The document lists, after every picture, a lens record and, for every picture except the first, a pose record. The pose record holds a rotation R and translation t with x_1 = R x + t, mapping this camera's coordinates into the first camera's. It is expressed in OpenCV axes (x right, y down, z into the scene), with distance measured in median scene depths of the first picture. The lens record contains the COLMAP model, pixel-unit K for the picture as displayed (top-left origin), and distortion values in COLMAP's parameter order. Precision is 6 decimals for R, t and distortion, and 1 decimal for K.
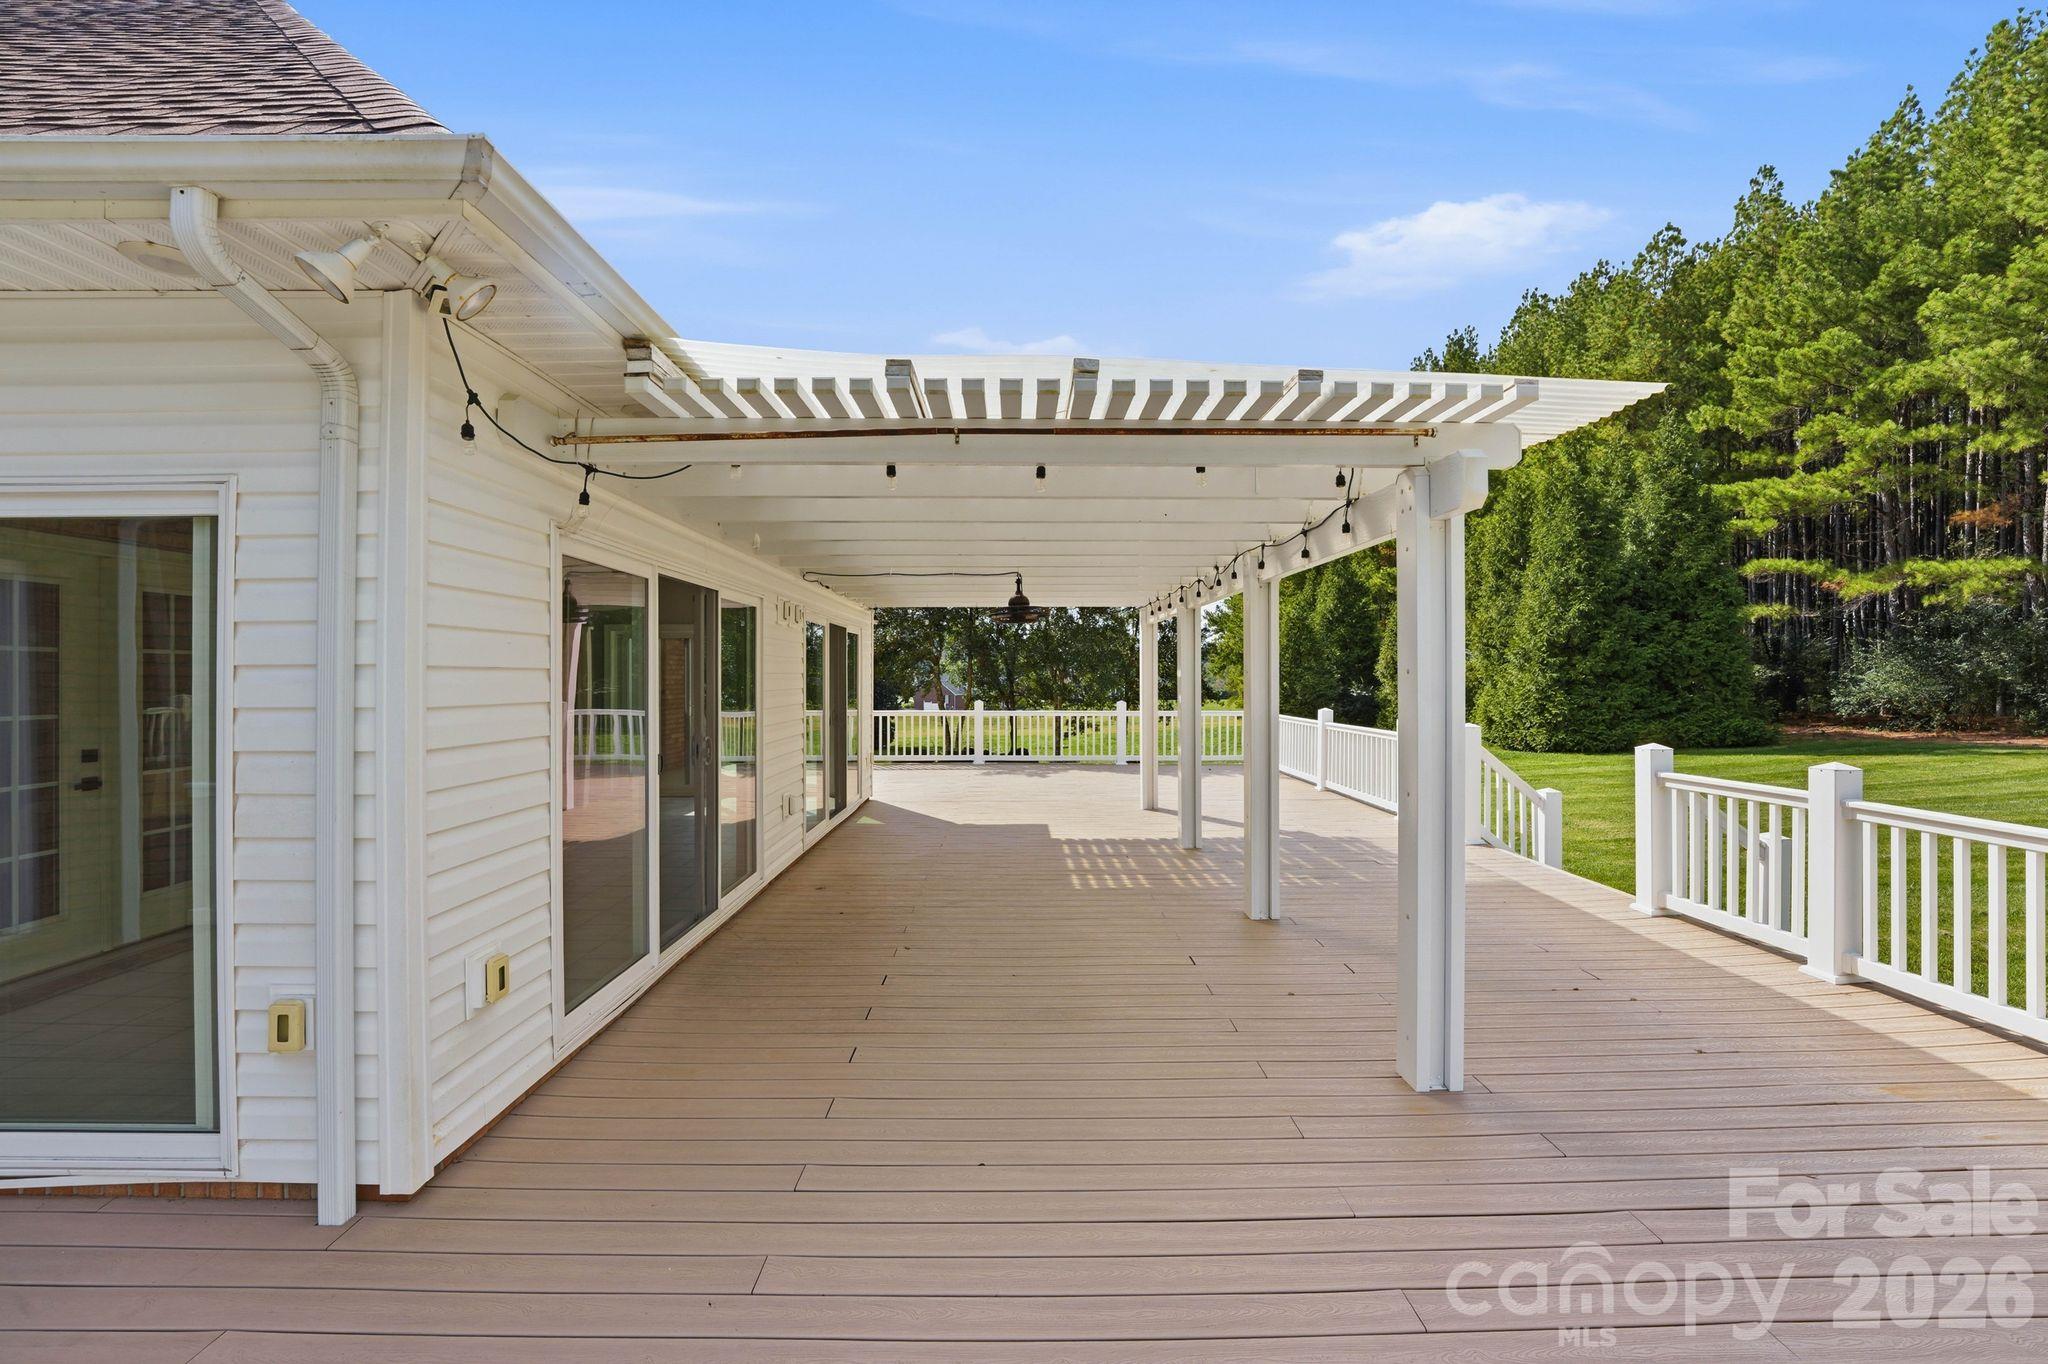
lens RADIAL K [[843.3, 0, 1038.2], [0, 843.3, 676.4], [0, 0, 1]] dist [-0.019270, 0.000322]
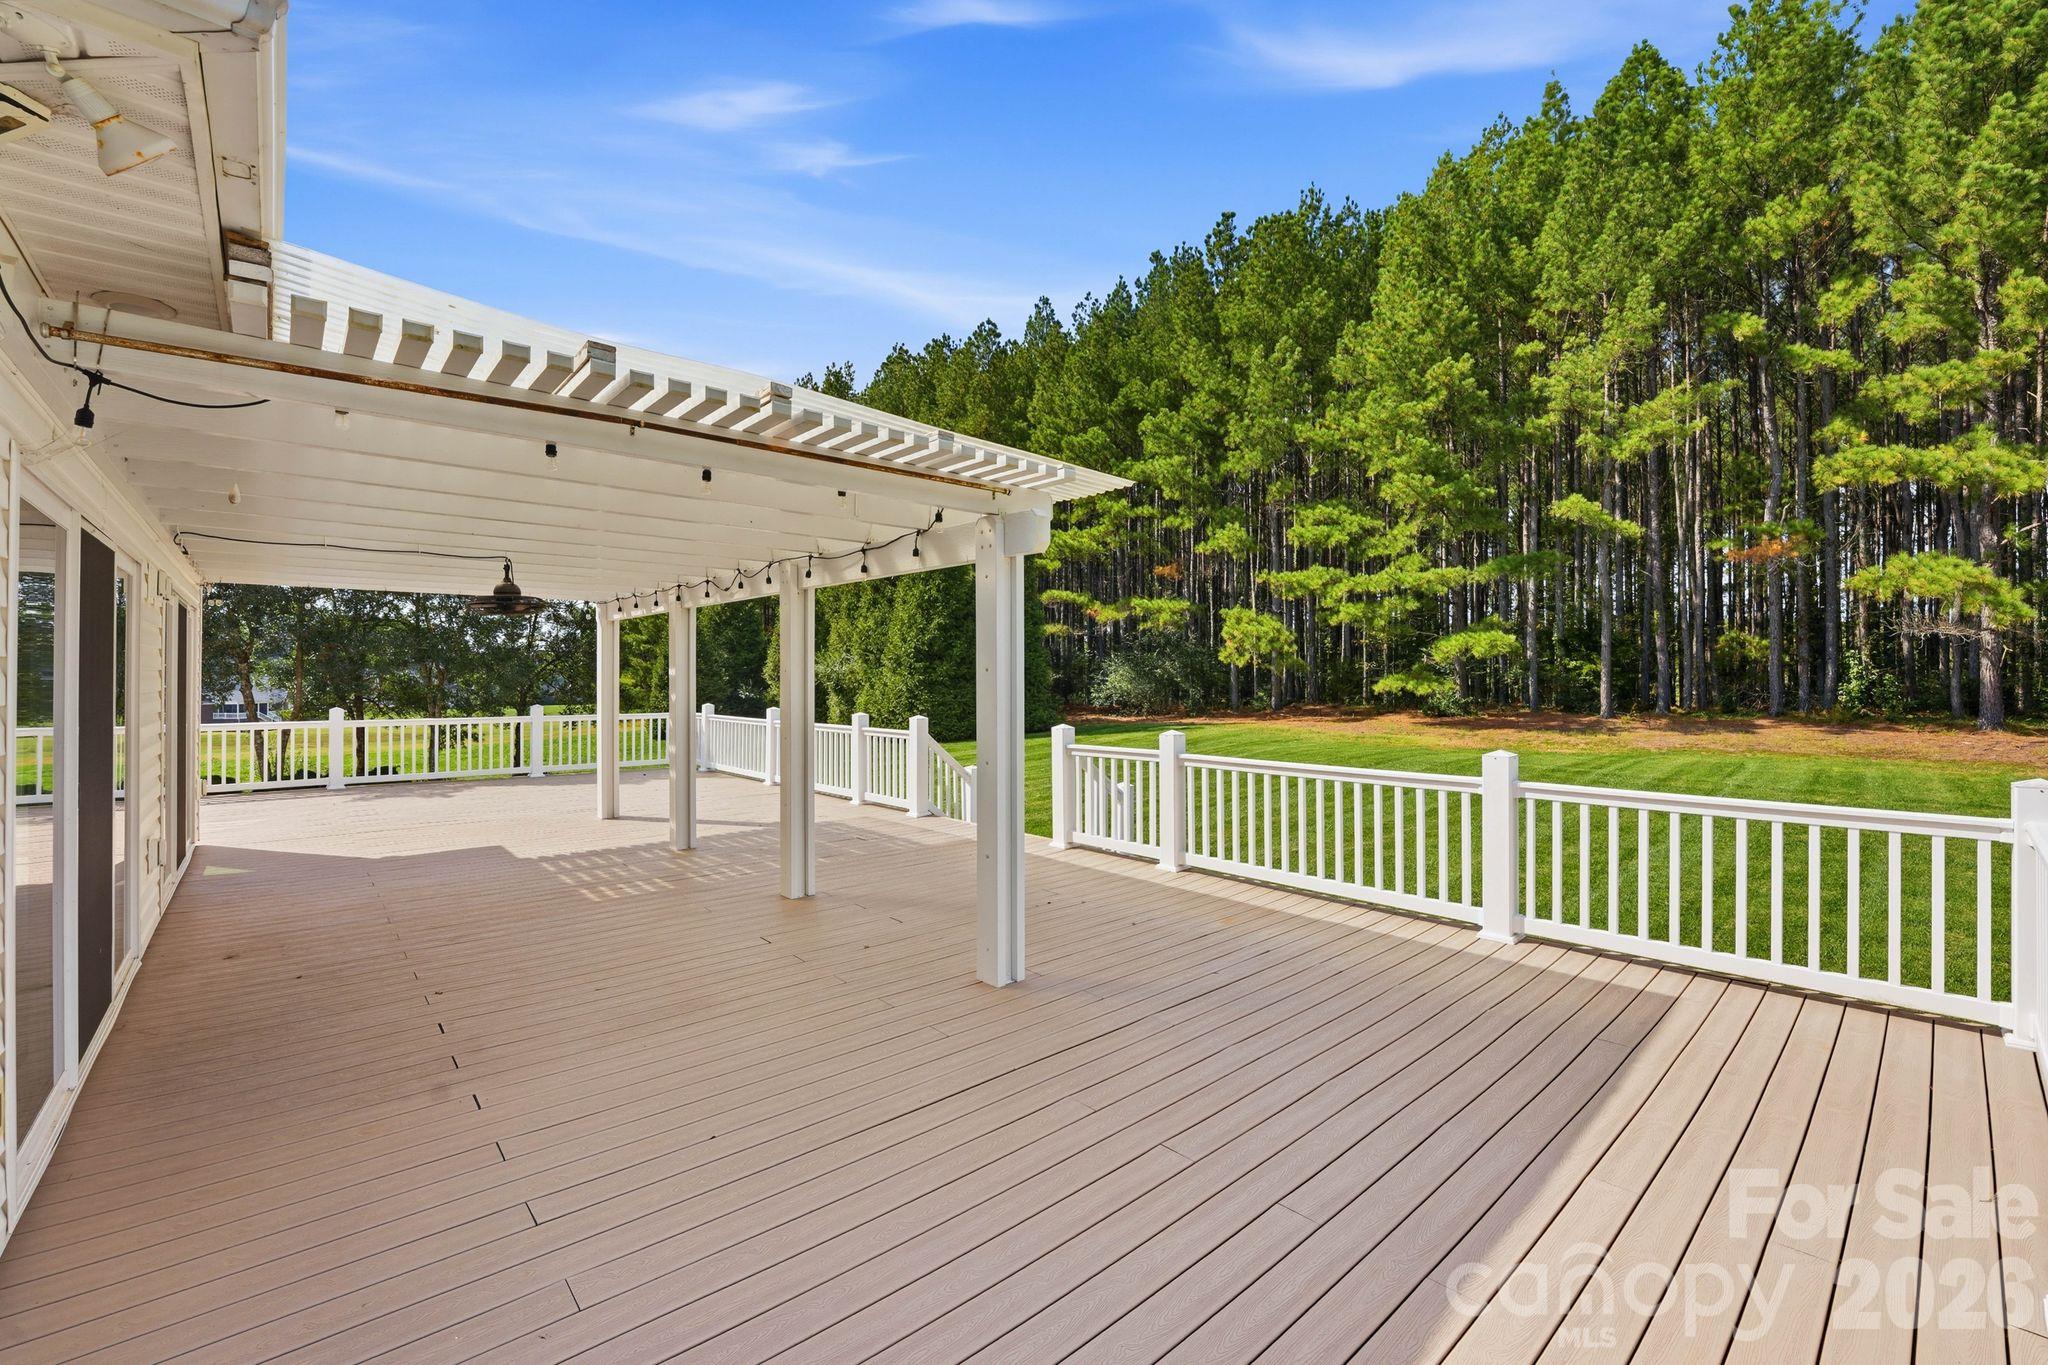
lens RADIAL K [[843.3, 0, 1027.4], [0, 843.3, 674.5], [0, 0, 1]] dist [-0.019270, 0.000322]
pose [[0.762975, 0.002460, 0.646423, -0.118228], [0.001075, 0.999987, -0.005075, 0.002766], [-0.646427, 0.004567, 0.762962, -0.014369]]
